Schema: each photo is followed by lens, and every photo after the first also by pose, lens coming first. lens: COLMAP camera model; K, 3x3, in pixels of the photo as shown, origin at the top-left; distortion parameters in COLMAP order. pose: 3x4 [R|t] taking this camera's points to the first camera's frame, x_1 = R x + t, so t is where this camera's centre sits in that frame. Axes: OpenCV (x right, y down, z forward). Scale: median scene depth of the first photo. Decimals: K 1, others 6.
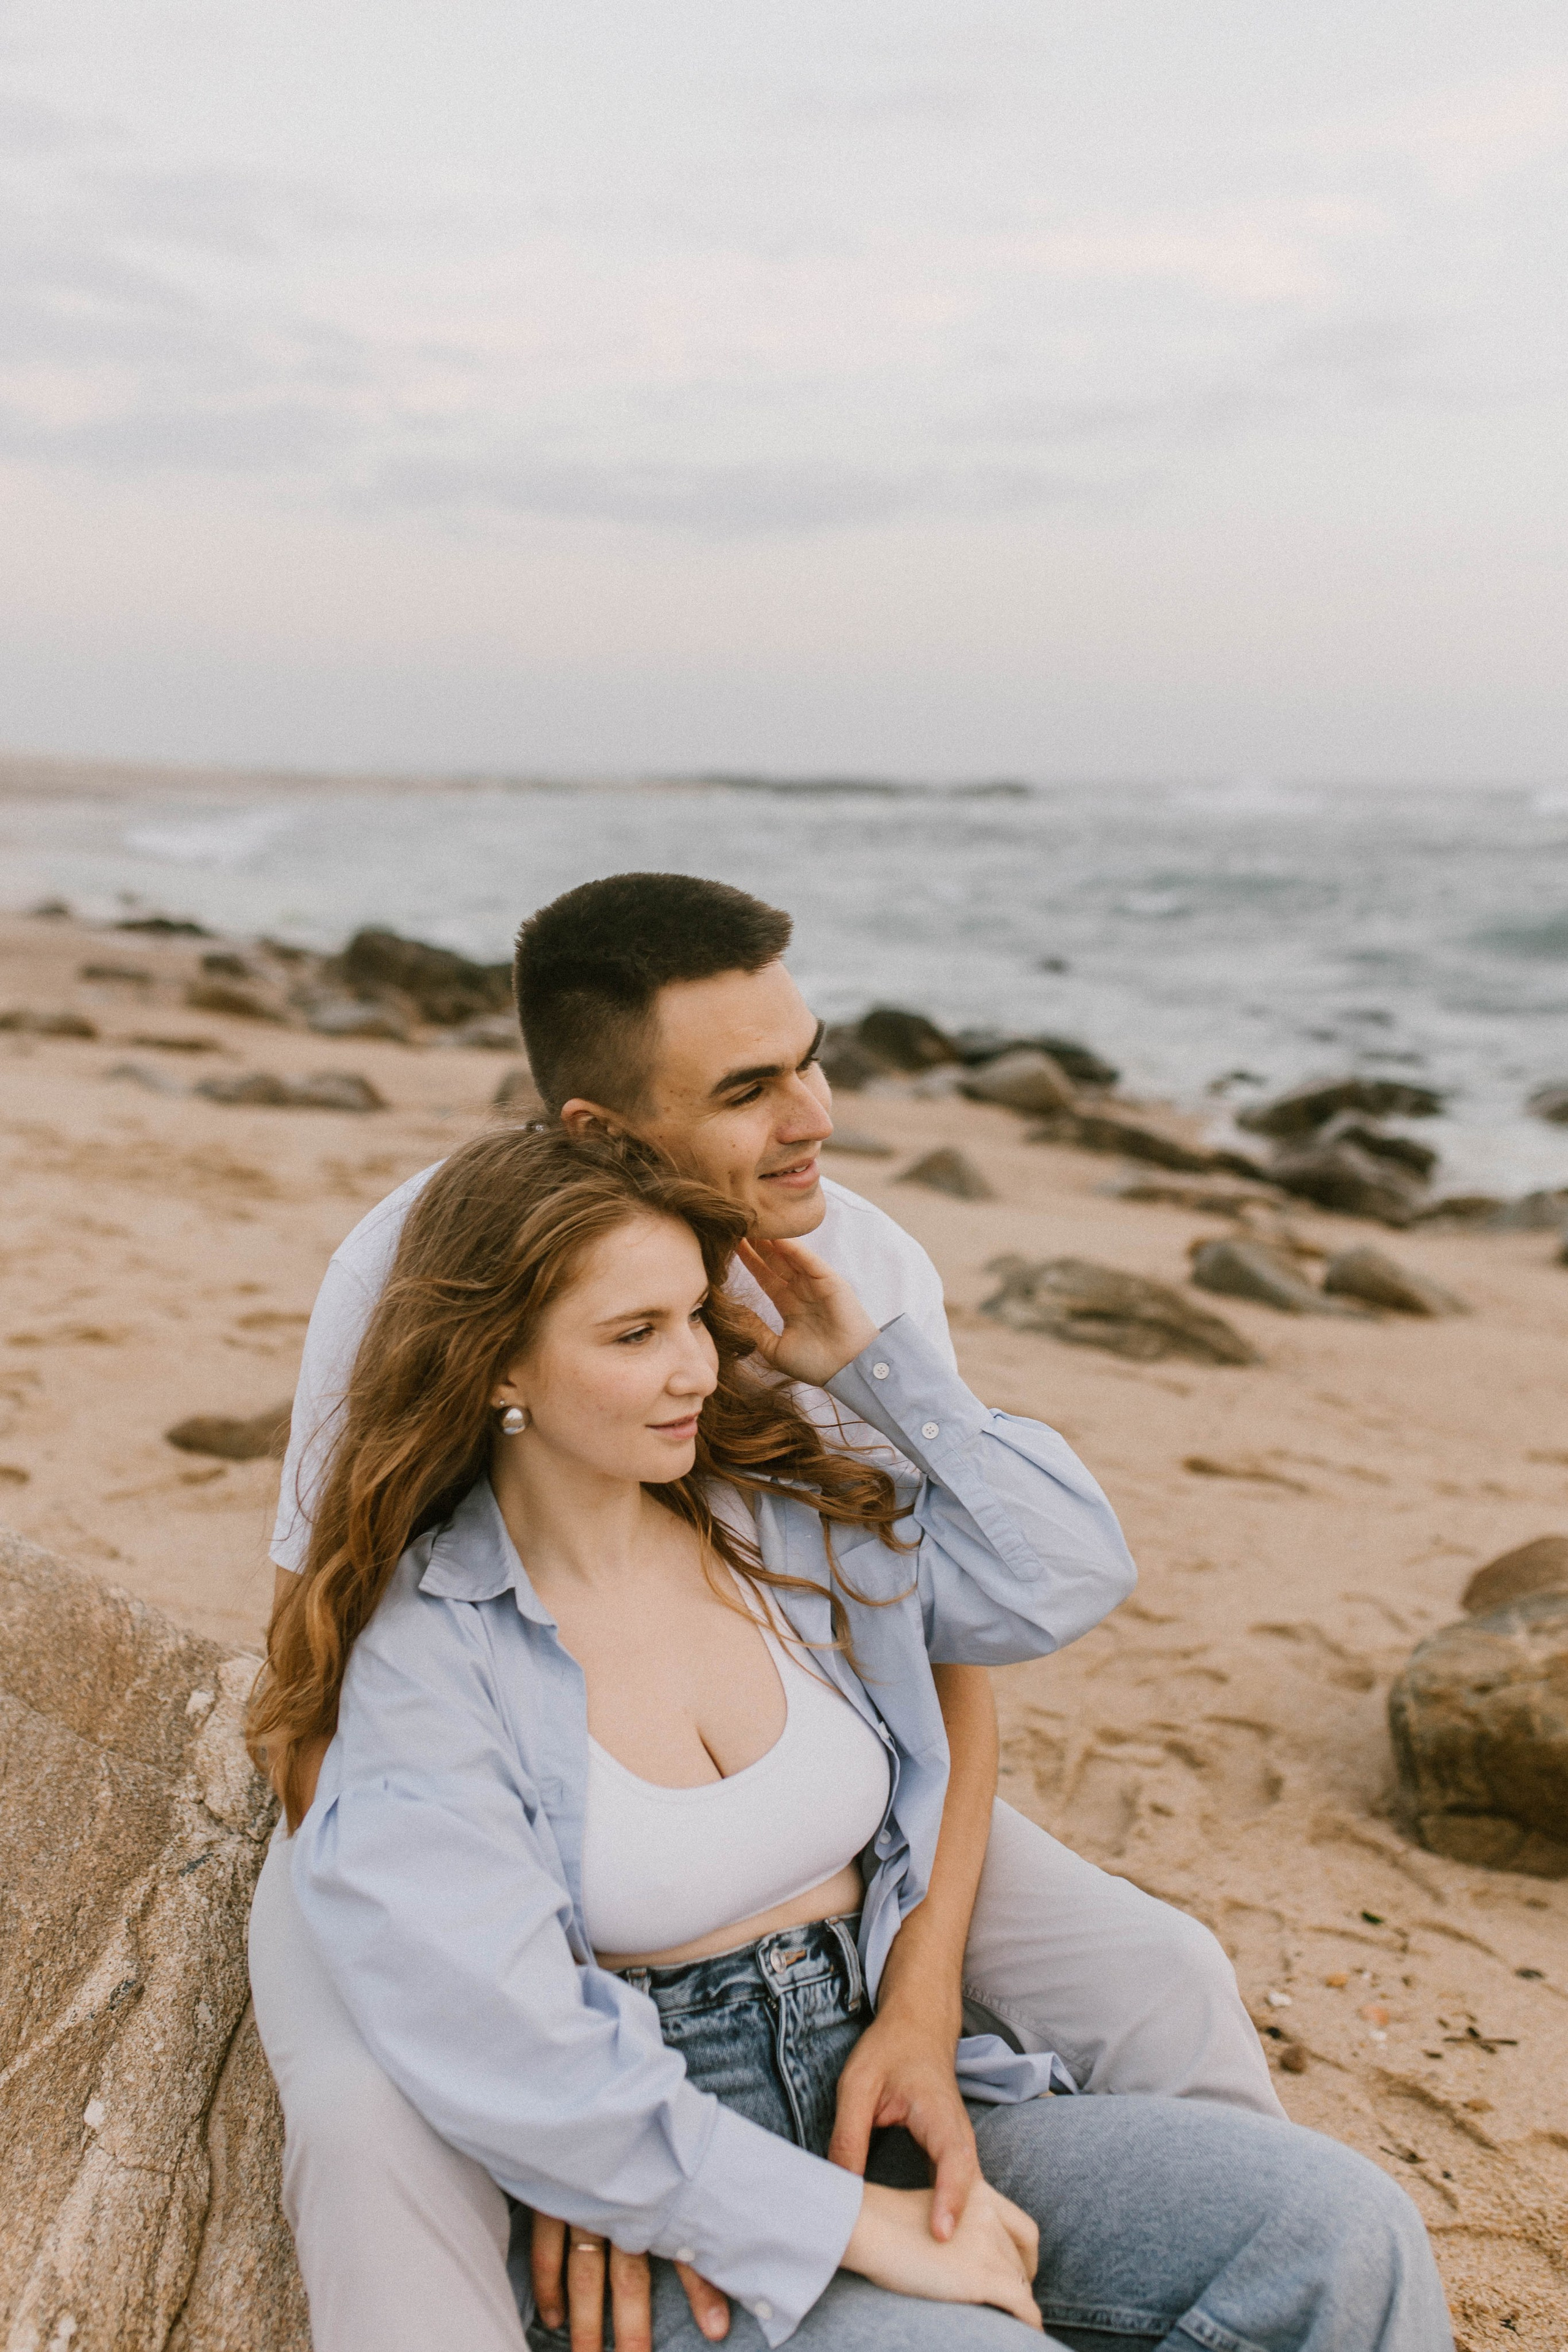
lens RADIAL K [[2187.9, 0, 772.4], [0, 2187.9, 1183.2], [0, 0, 1]] dist [0.097483, 0.033140]
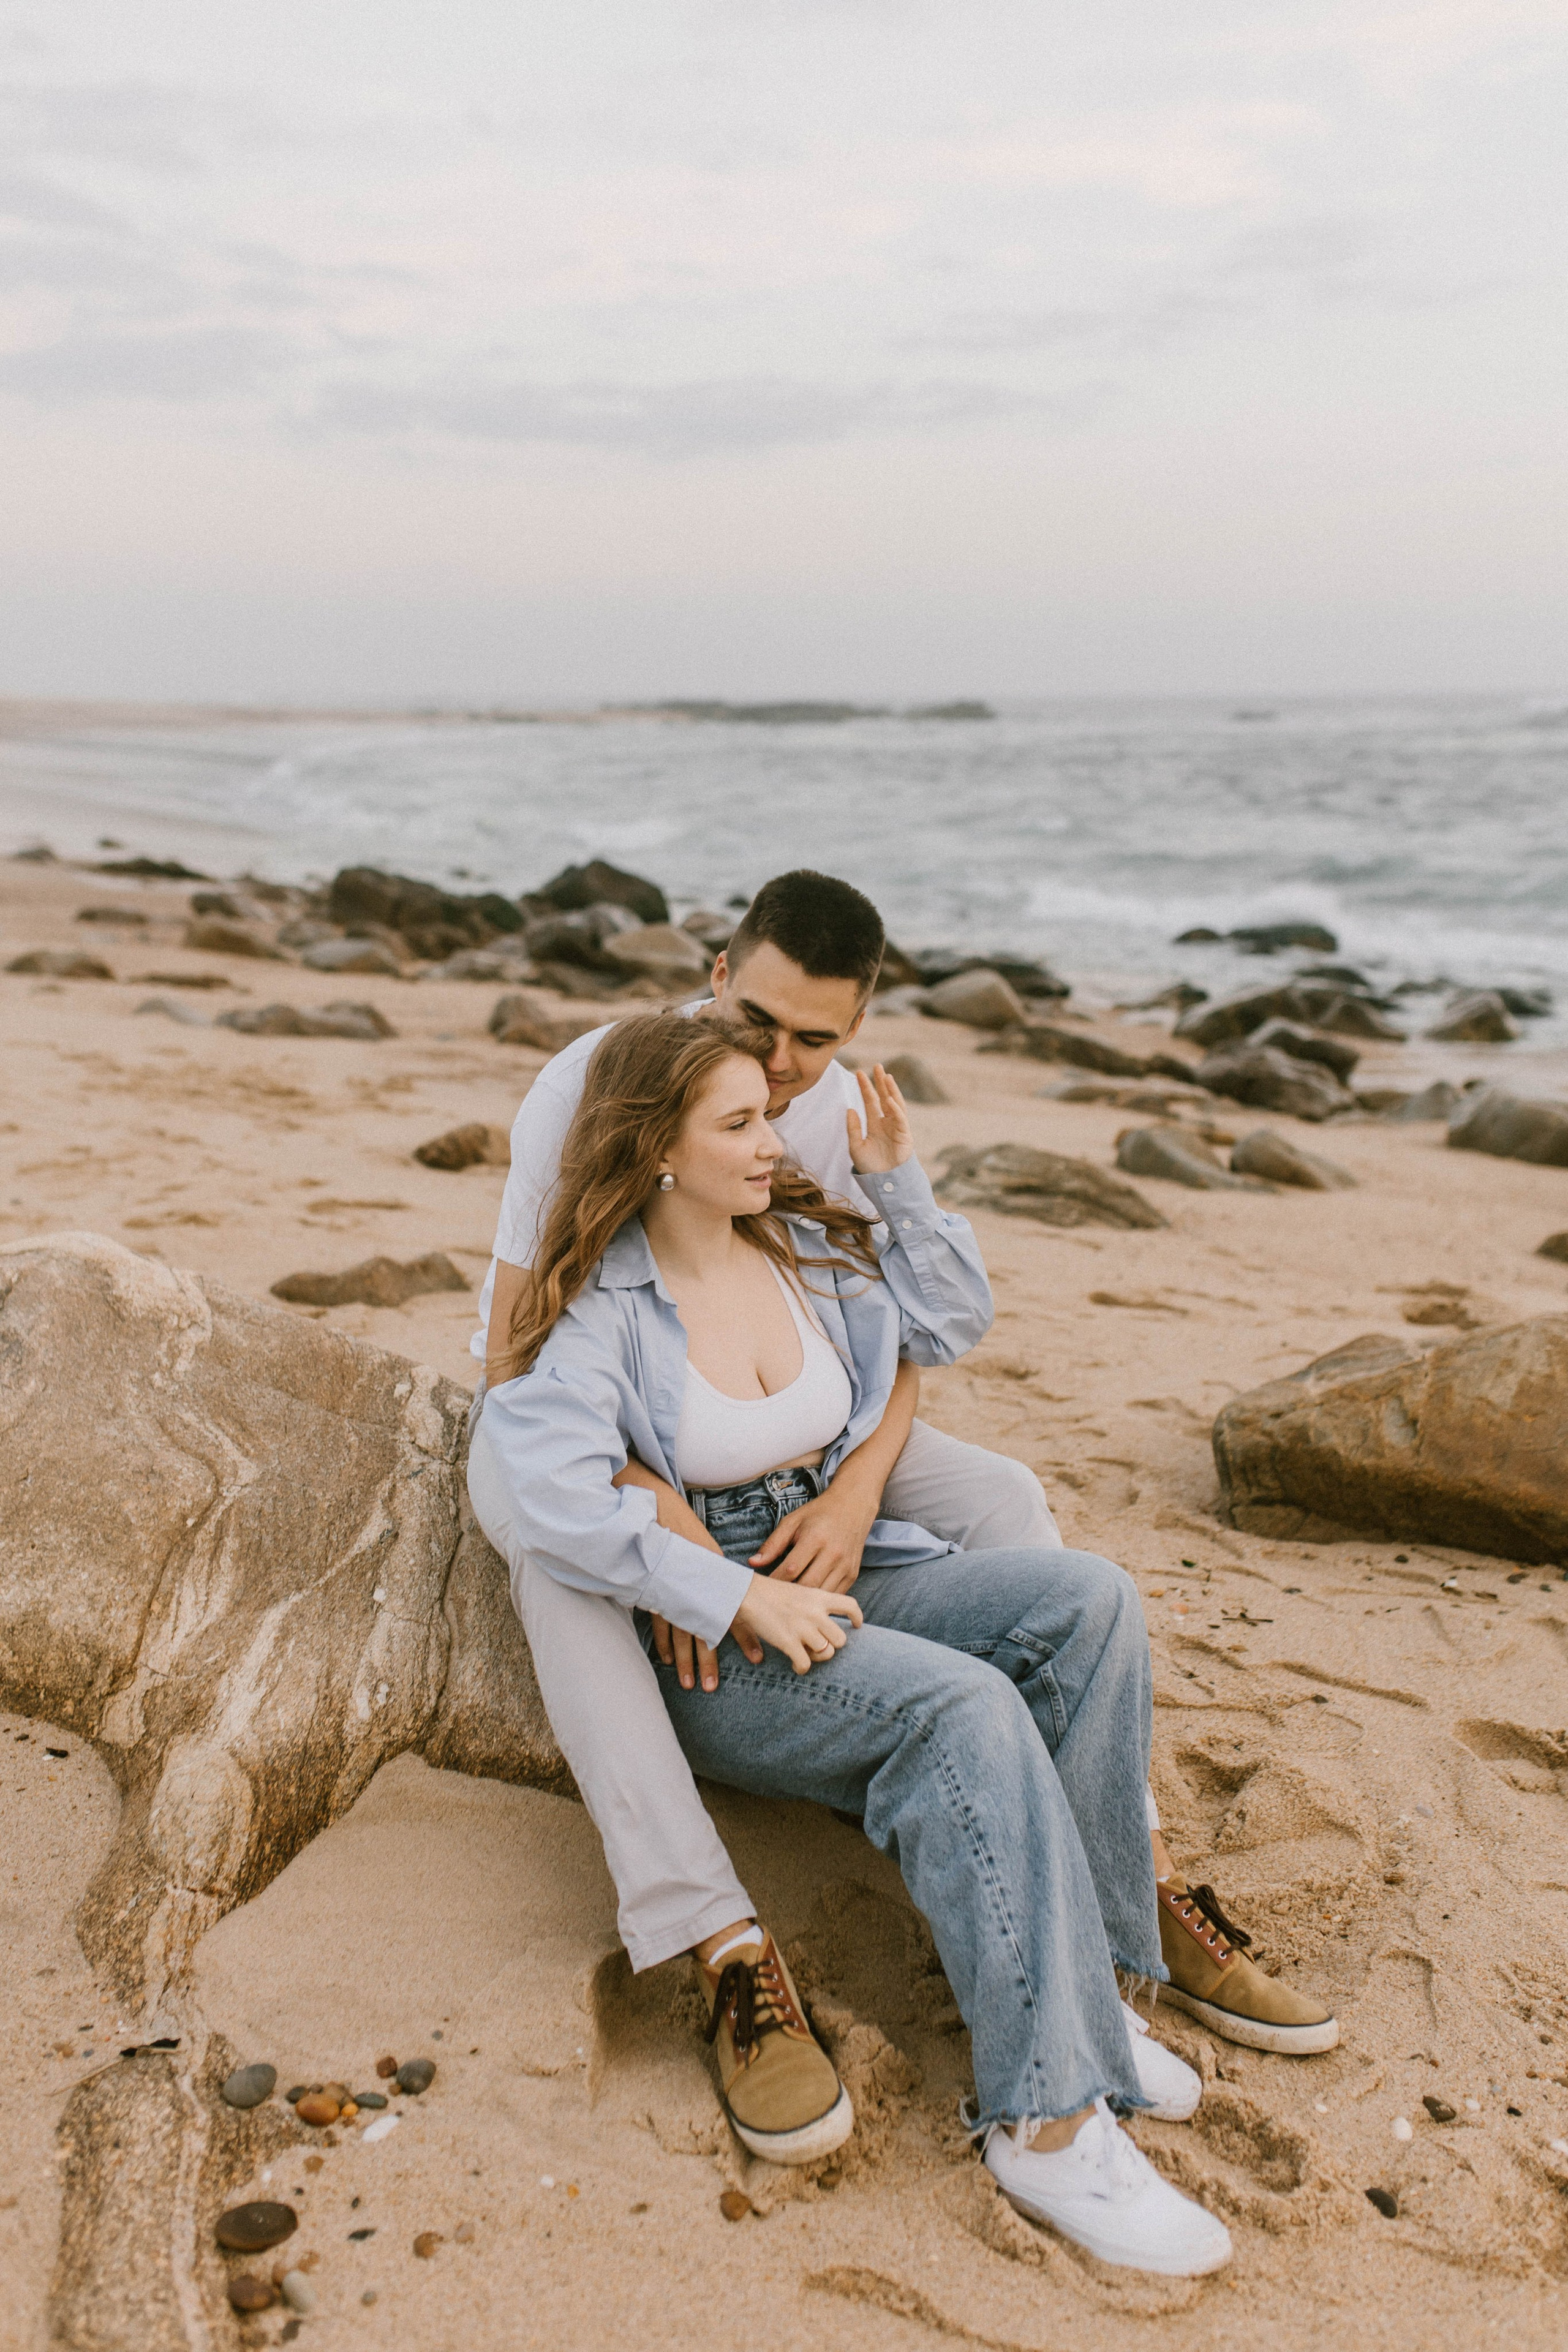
lens RADIAL K [[2187.9, 0, 772.4], [0, 2187.9, 1183.2], [0, 0, 1]] dist [0.097483, 0.033140]
pose [[0.999591, -0.025443, 0.013049, -0.005861], [0.024993, 0.999124, 0.033569, 0.018066], [-0.013891, -0.033229, 0.999351, -0.229037]]
